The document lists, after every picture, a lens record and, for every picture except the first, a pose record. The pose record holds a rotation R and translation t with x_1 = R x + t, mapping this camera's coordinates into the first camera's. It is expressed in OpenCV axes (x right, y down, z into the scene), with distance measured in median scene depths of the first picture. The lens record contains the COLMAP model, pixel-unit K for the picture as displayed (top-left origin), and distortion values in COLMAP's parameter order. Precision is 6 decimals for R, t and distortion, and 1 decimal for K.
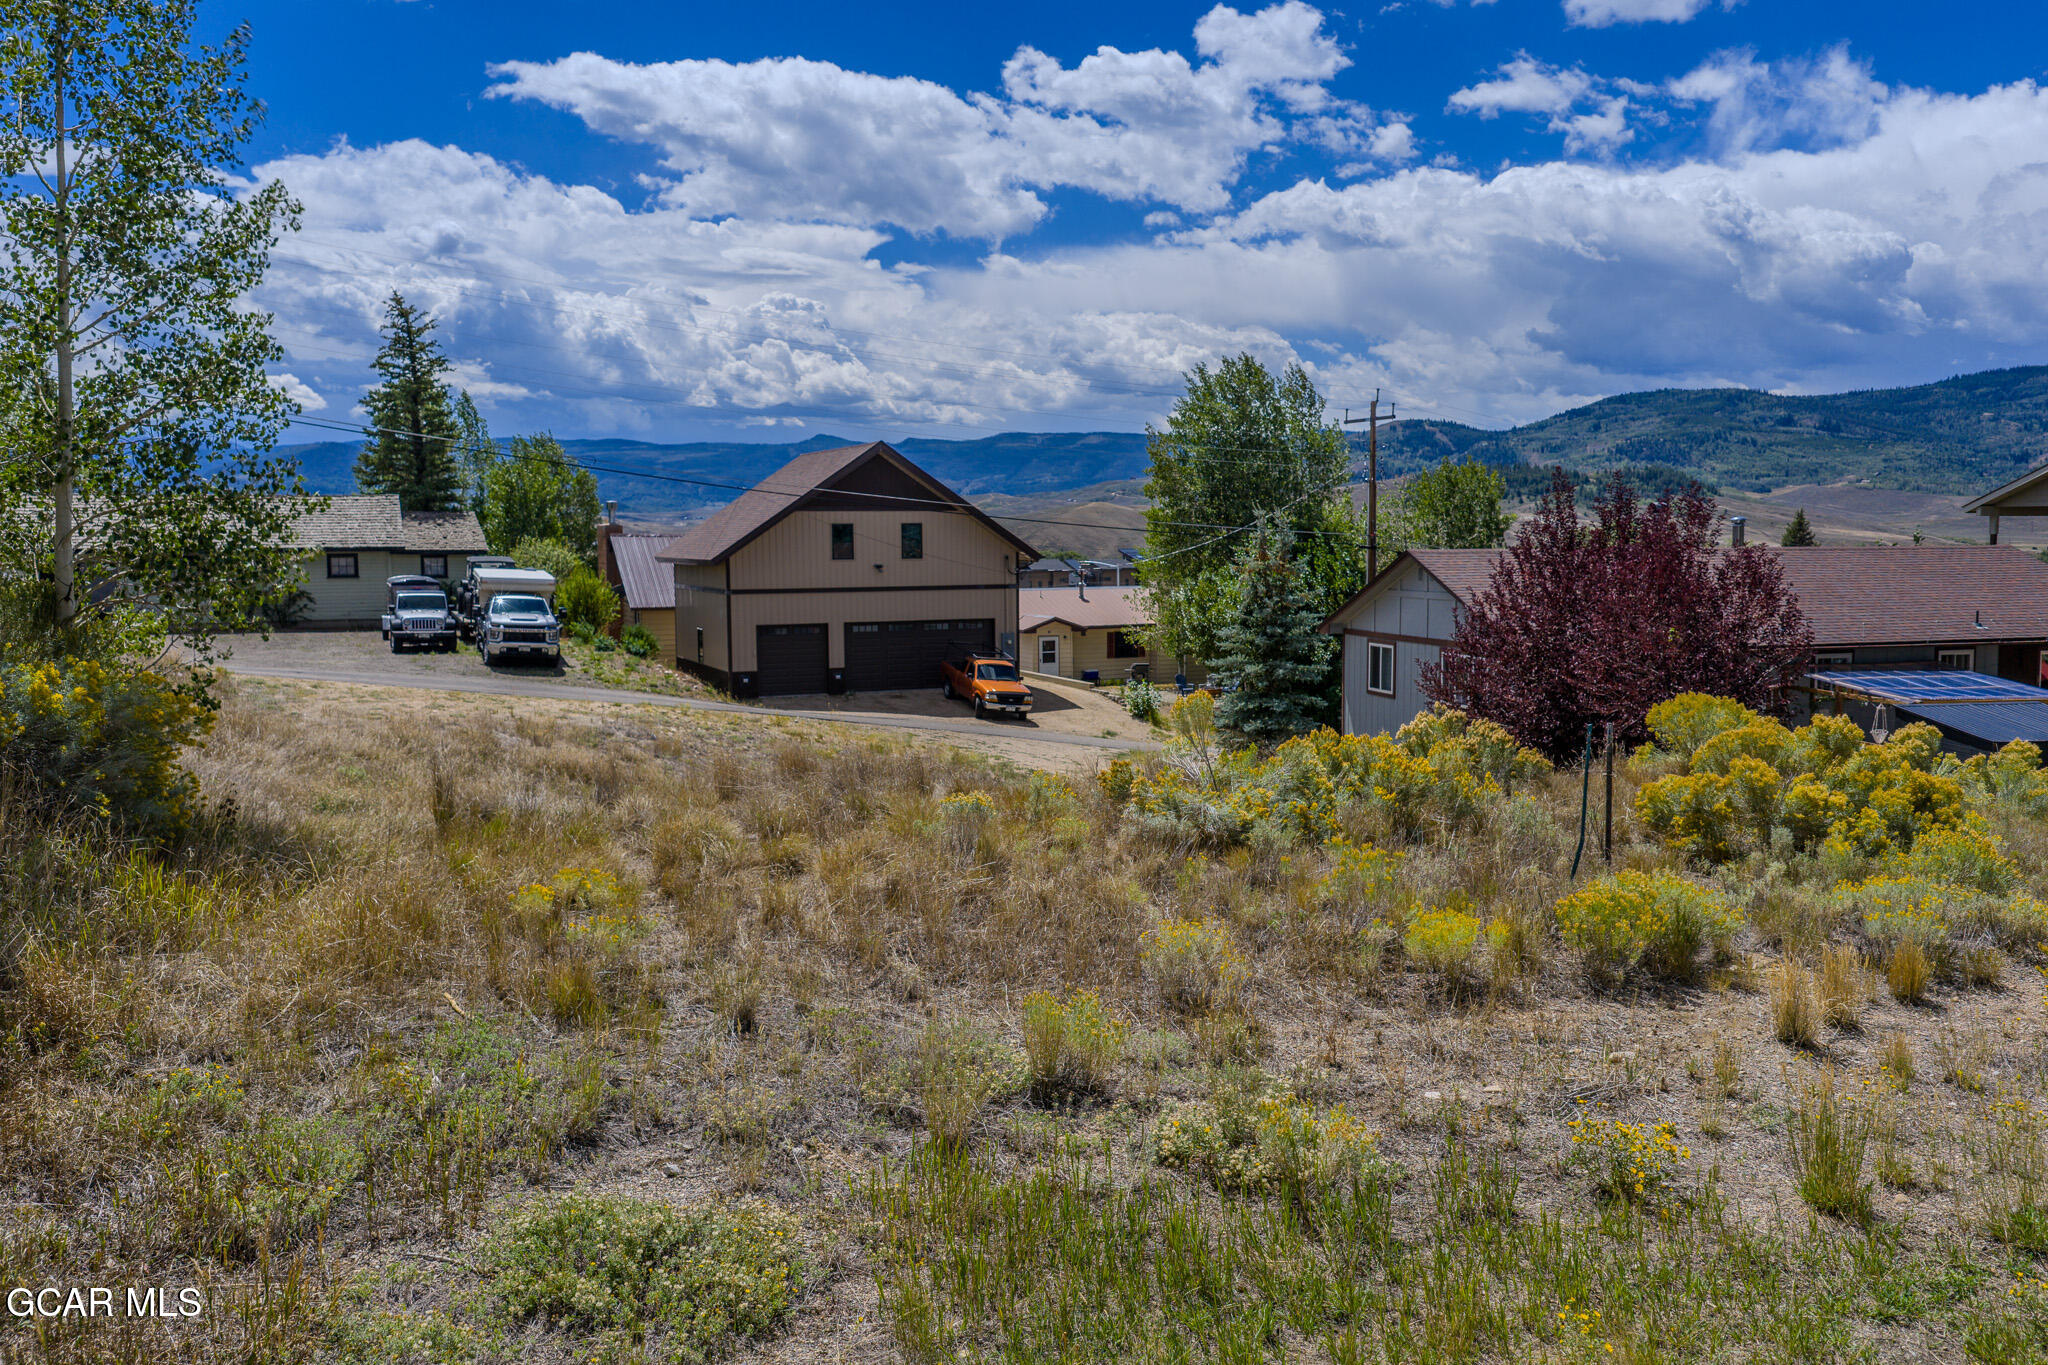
lens RADIAL K [[1701.3, 0, 1022.5], [0, 1701.3, 684.8], [0, 0, 1]] dist [0.020952, -0.033517]
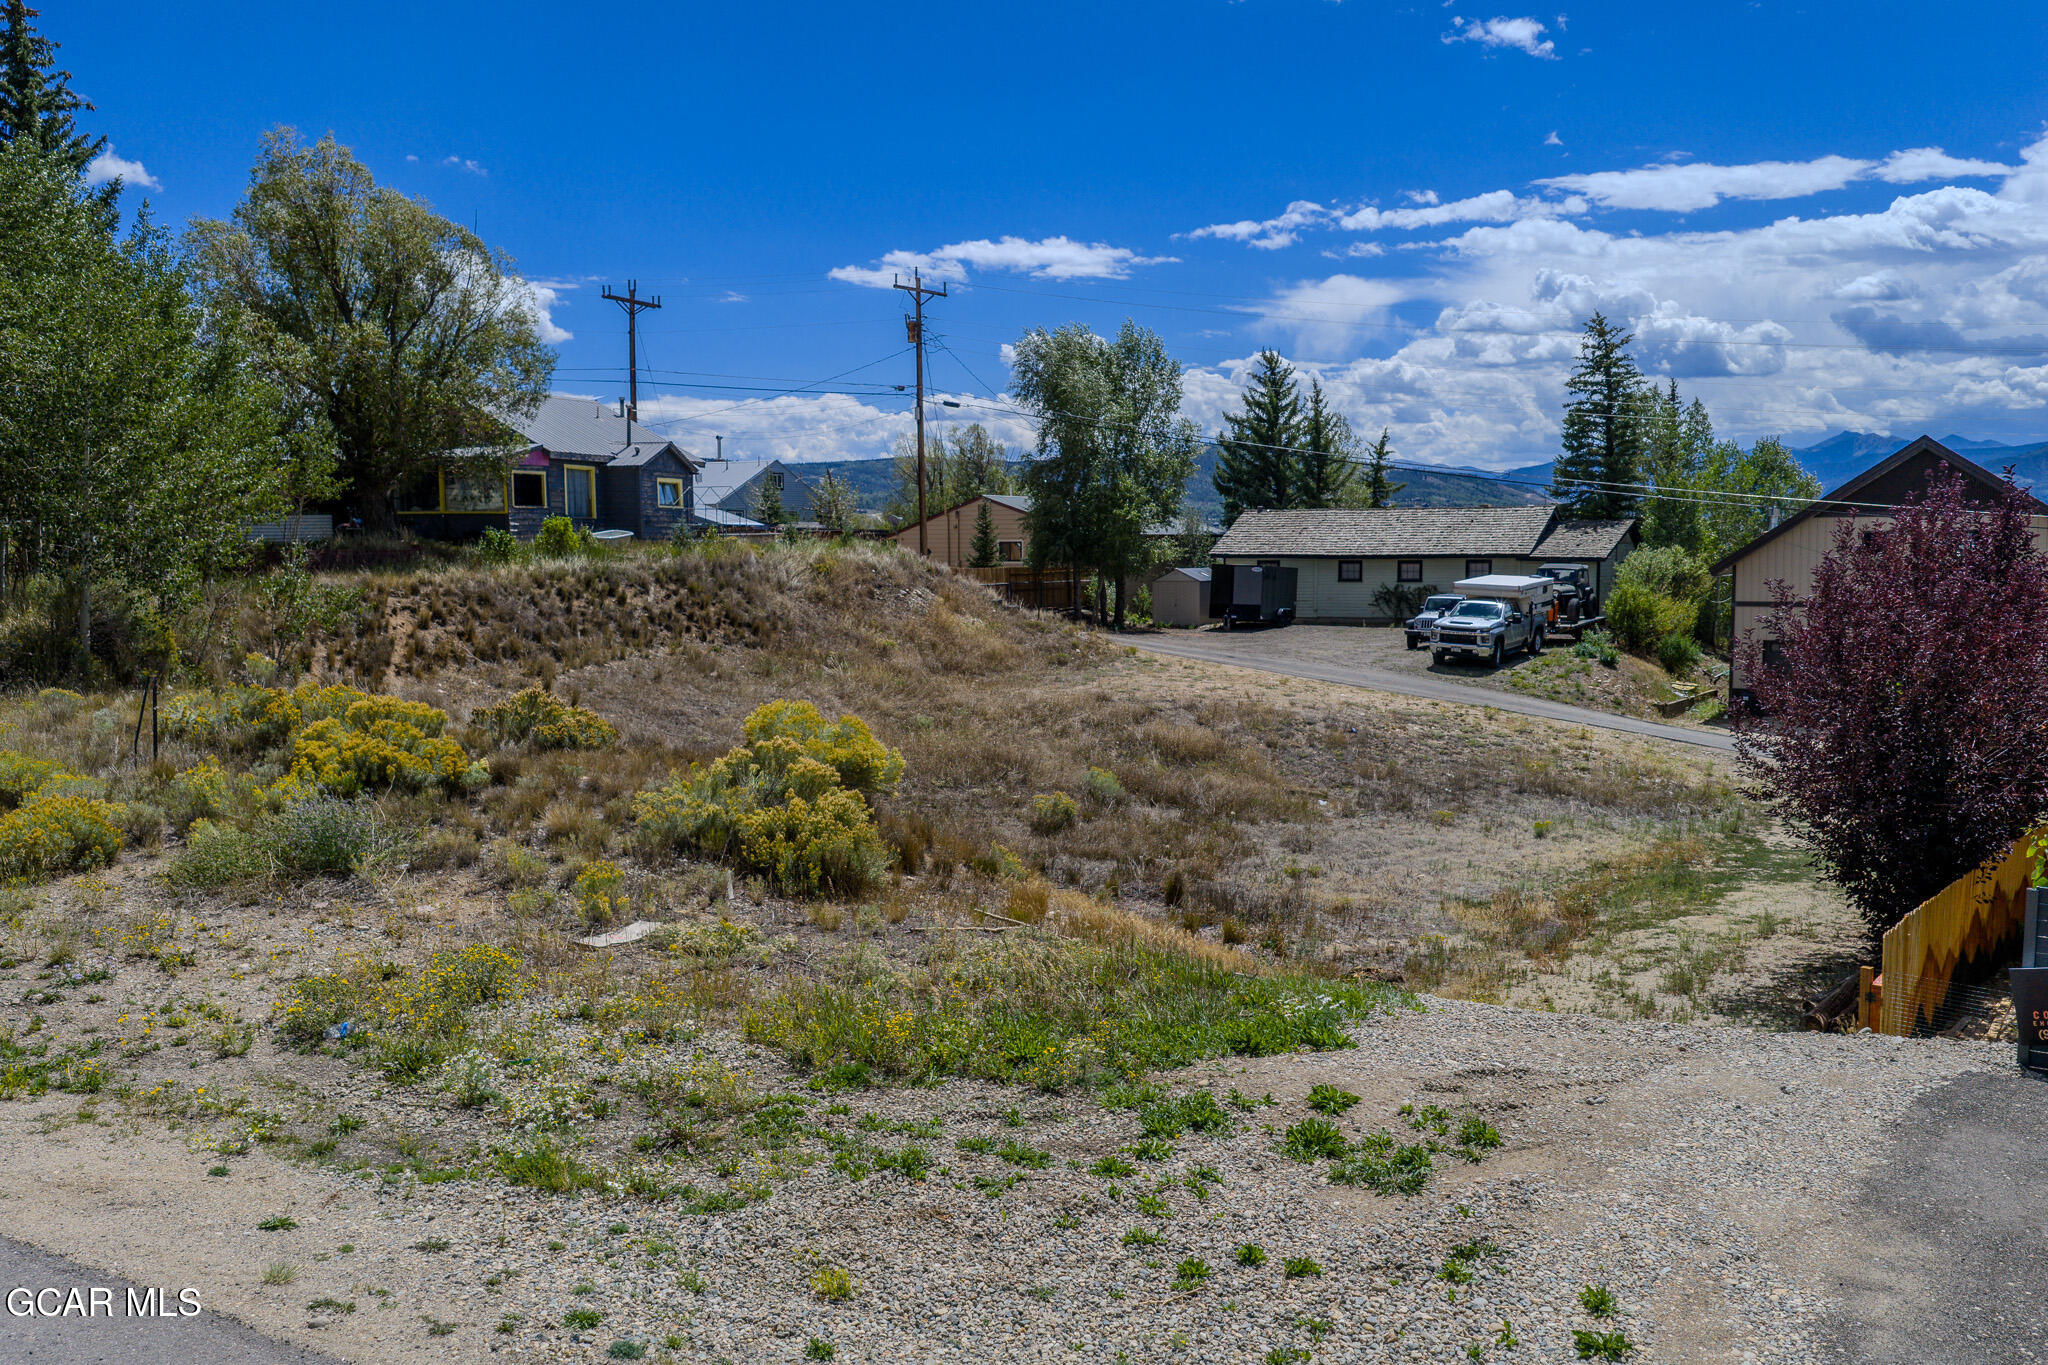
lens RADIAL K [[1701.3, 0, 1012.5], [0, 1701.3, 677.5], [0, 0, 1]] dist [0.020952, -0.033517]
pose [[0.591220, 0.066279, -0.803783, 0.352703], [-0.069537, 0.997095, 0.031071, -0.014886], [0.803507, 0.037523, 0.594111, 0.108465]]
